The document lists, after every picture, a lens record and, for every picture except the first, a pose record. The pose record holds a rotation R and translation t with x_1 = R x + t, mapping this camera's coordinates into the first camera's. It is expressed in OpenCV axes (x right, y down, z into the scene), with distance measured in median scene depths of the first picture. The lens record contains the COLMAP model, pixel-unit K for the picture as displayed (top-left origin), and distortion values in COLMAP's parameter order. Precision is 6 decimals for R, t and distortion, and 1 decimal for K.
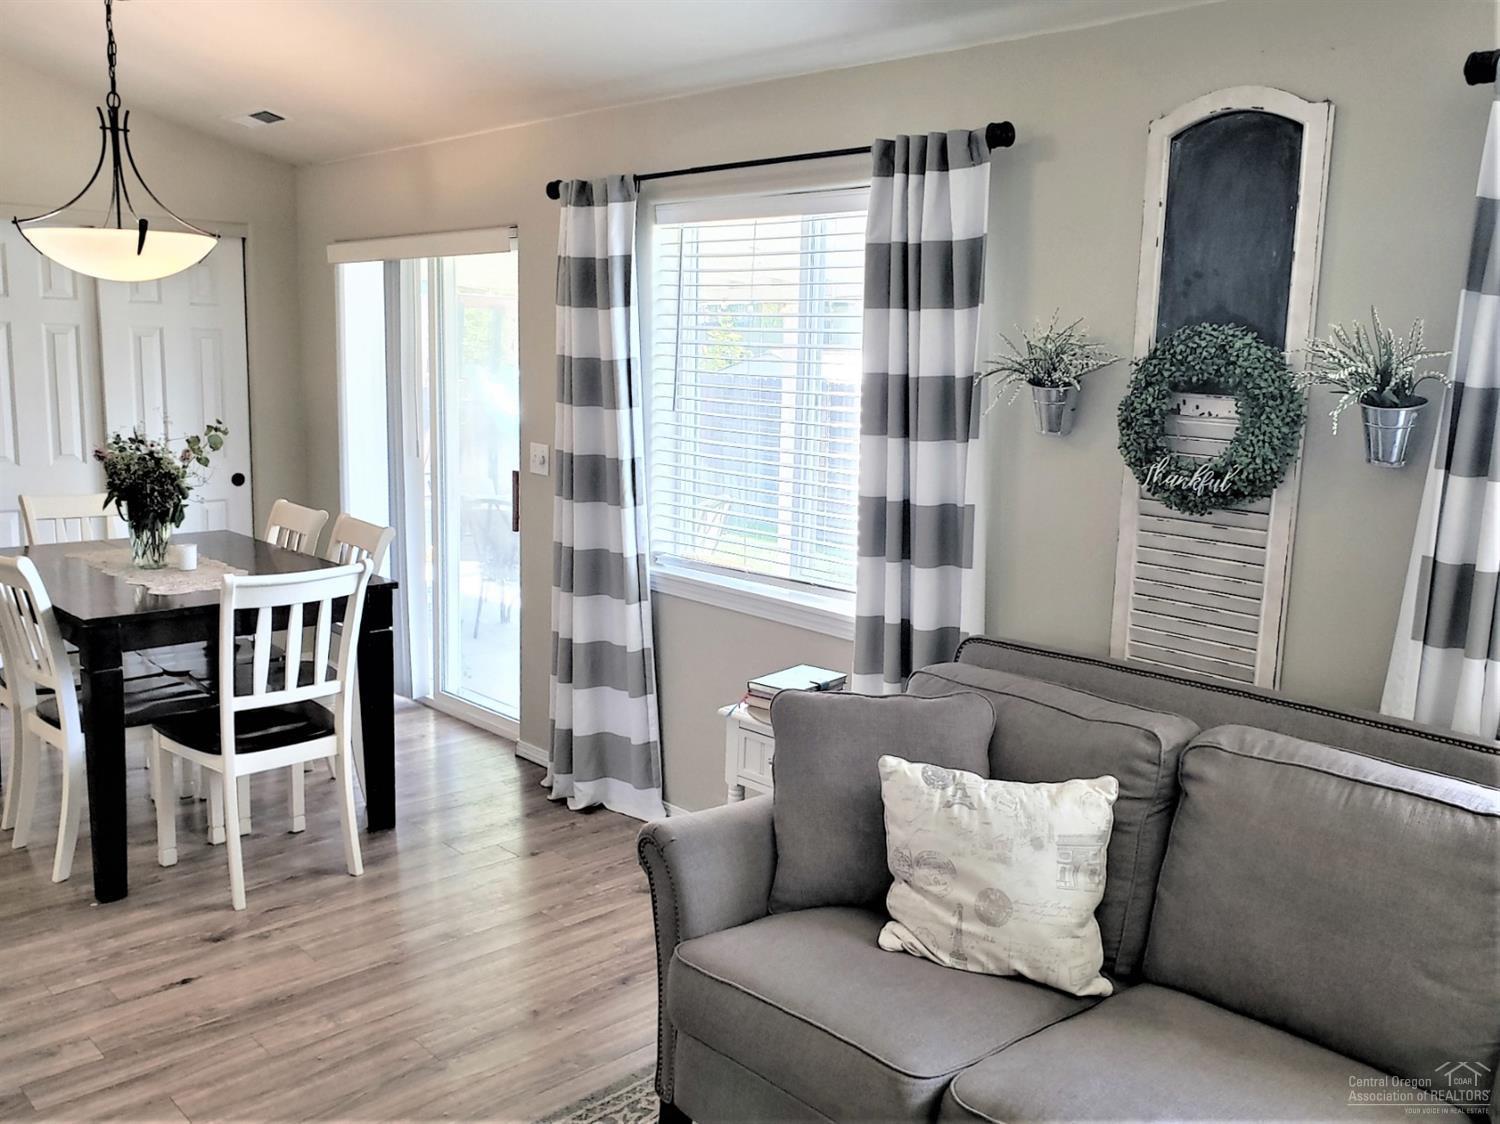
lens RADIAL K [[1274.6, 0, 767.3], [0, 1274.6, 549.7], [0, 0, 1]] dist [0.221470, -0.366105]
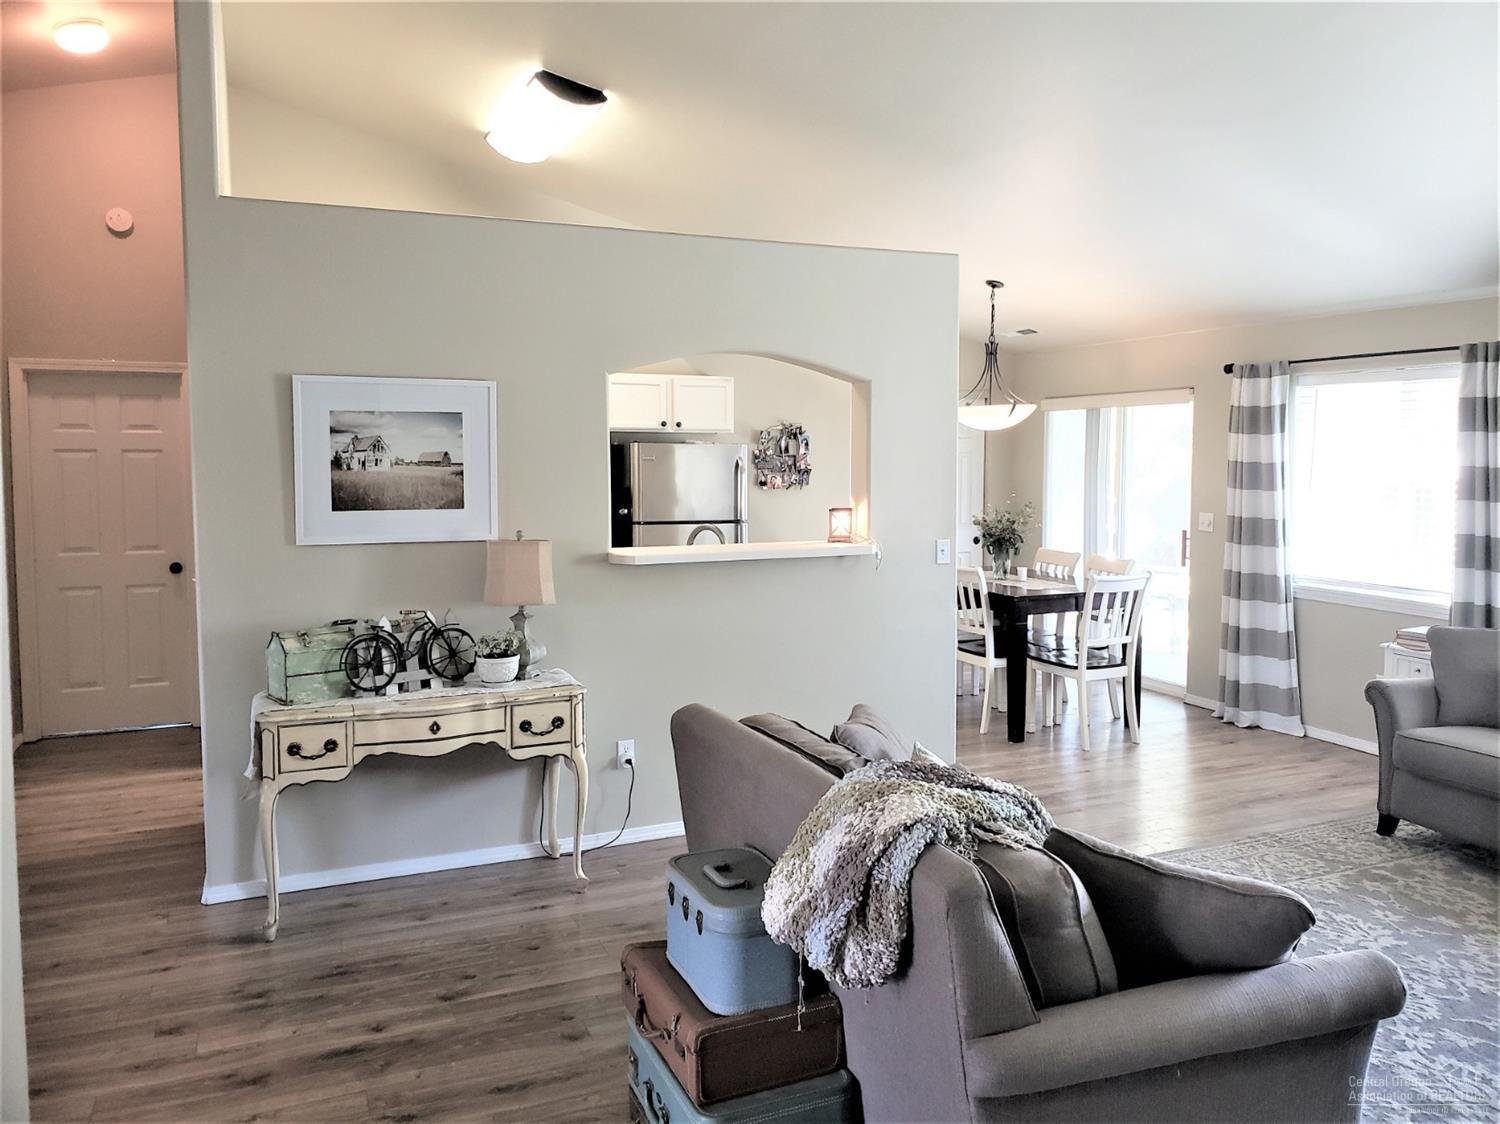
lens RADIAL K [[1161.7, 0, 808.5], [0, 1161.7, 523.8], [0, 0, 1]] dist [0.067106, 0.002009]
pose [[0.951505, -0.005311, -0.307589, -0.275076], [-0.024052, 0.995506, -0.091591, 0.115659], [0.306693, 0.094547, 0.947101, -0.837693]]
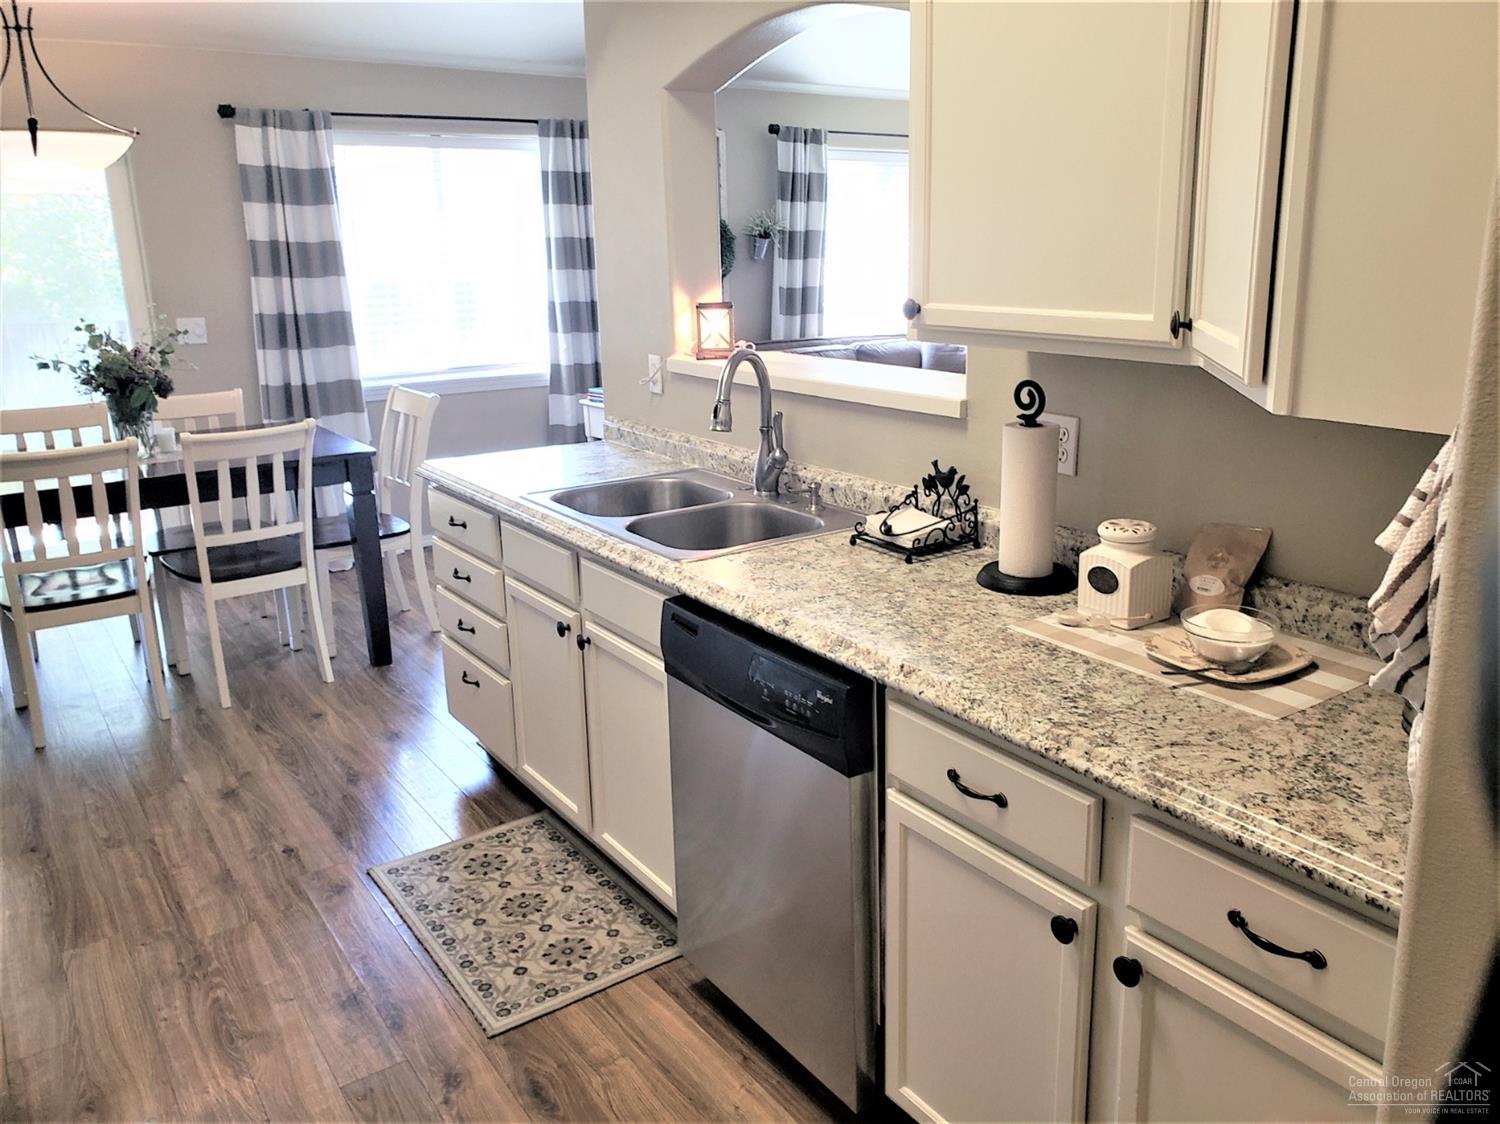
lens RADIAL K [[1165.9, 0, 762.4], [0, 1165.9, 537.8], [0, 0, 1]] dist [0.004139, -0.002790]
pose [[0.134577, -0.280097, 0.950492, -1.657059], [0.178288, 0.950408, 0.254829, -0.096697], [-0.974732, 0.135167, 0.177841, 0.425602]]
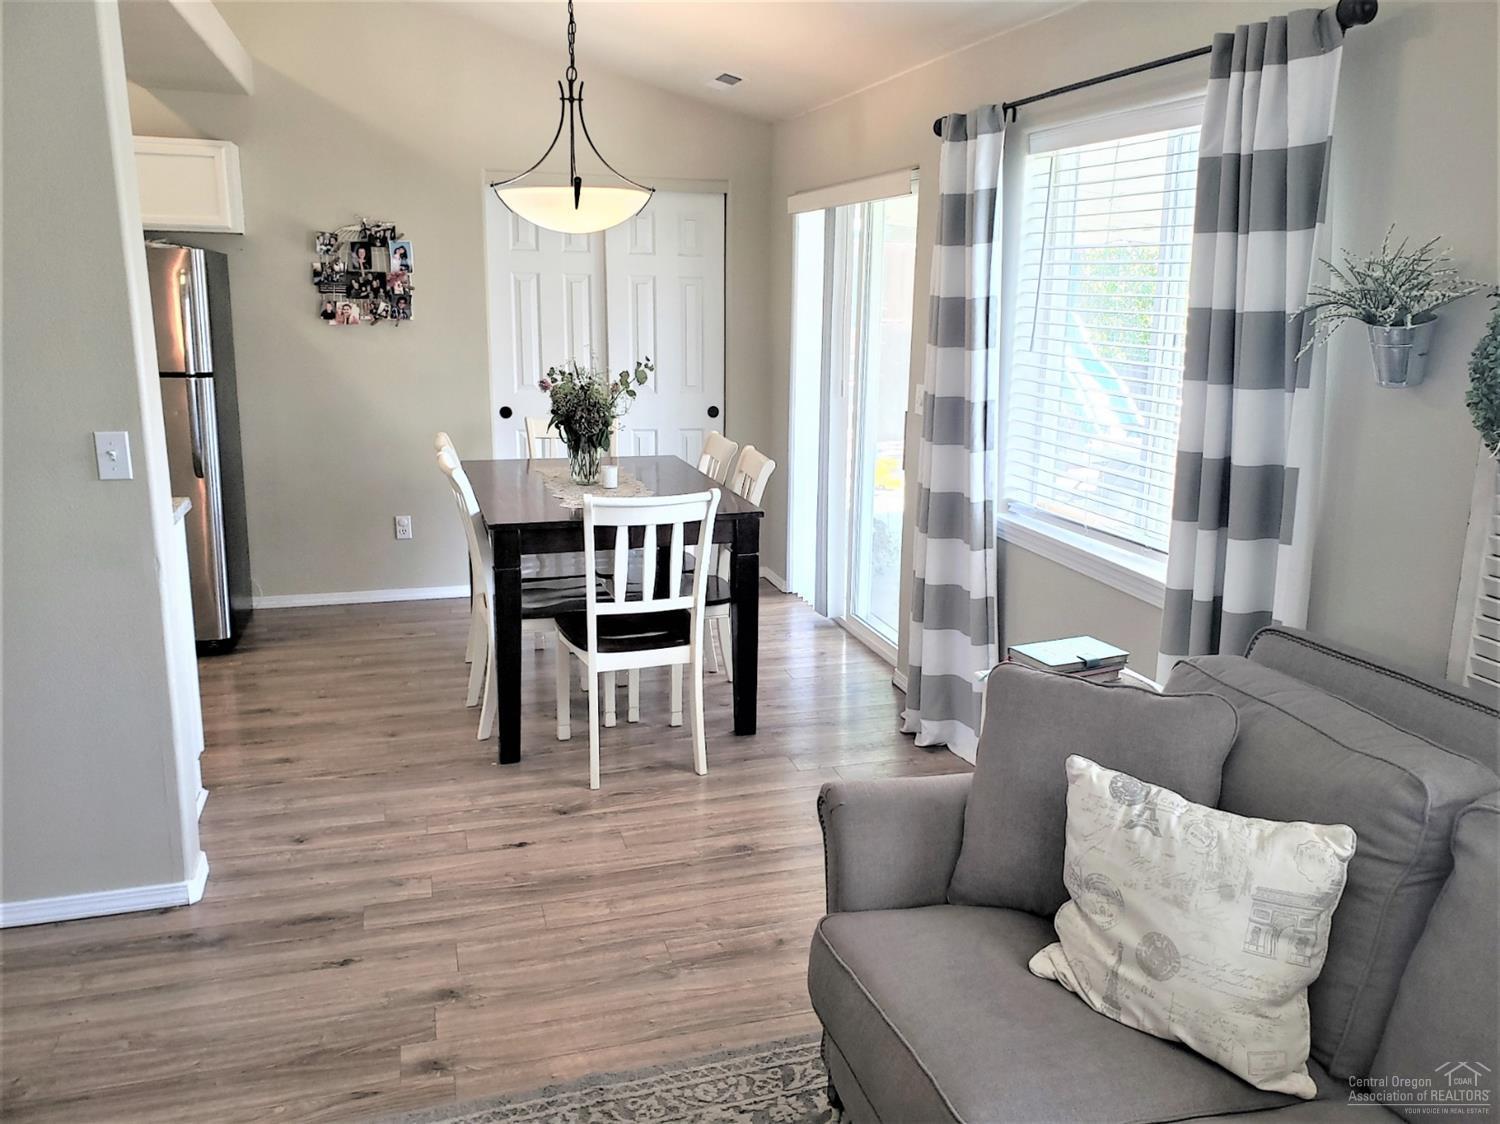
lens RADIAL K [[1194.7, 0, 797.2], [0, 1194.7, 532.8], [0, 0, 1]] dist [0.078384, -0.001087]
pose [[0.906376, 0.077631, -0.415279, 0.182419], [-0.059626, 0.996639, 0.056172, -0.017203], [0.418244, -0.026152, 0.907958, 0.139998]]
